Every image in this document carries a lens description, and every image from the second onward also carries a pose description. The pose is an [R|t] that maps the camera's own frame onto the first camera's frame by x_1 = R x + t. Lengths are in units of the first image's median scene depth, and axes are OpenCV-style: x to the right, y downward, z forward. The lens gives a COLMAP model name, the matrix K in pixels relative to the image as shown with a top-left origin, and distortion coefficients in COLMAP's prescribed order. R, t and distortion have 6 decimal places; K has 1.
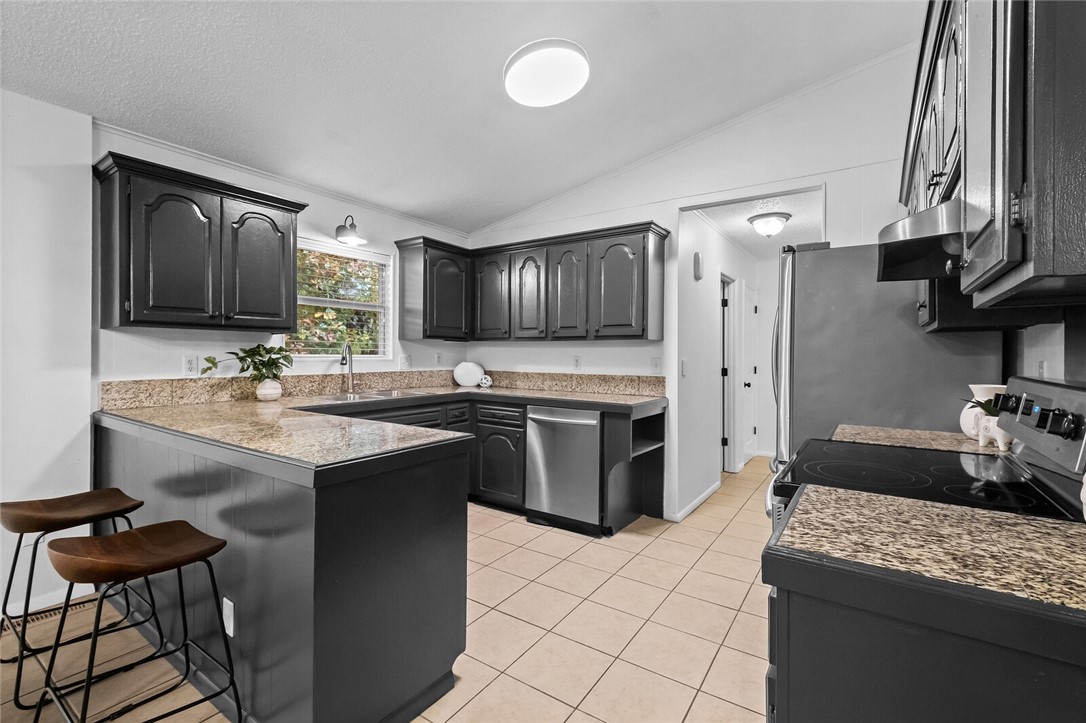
lens RADIAL K [[470.9, 0, 544.3], [0, 470.9, 351.1], [0, 0, 1]] dist [0.007343, -0.000095]
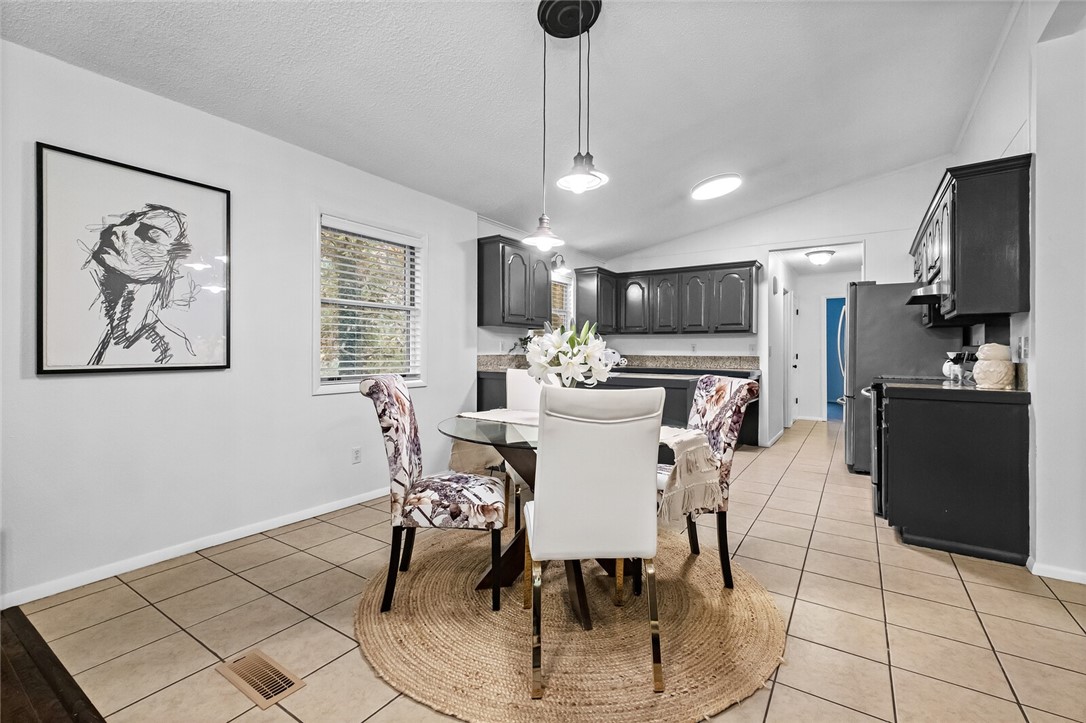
lens RADIAL K [[468.5, 0, 542.3], [0, 468.5, 348.8], [0, 0, 1]] dist [0.012058, 0.000111]
pose [[0.999972, -0.000738, 0.007414, -0.485849], [0.000731, 0.999999, 0.001039, 0.026666], [-0.007415, -0.001033, 0.999972, -0.575788]]
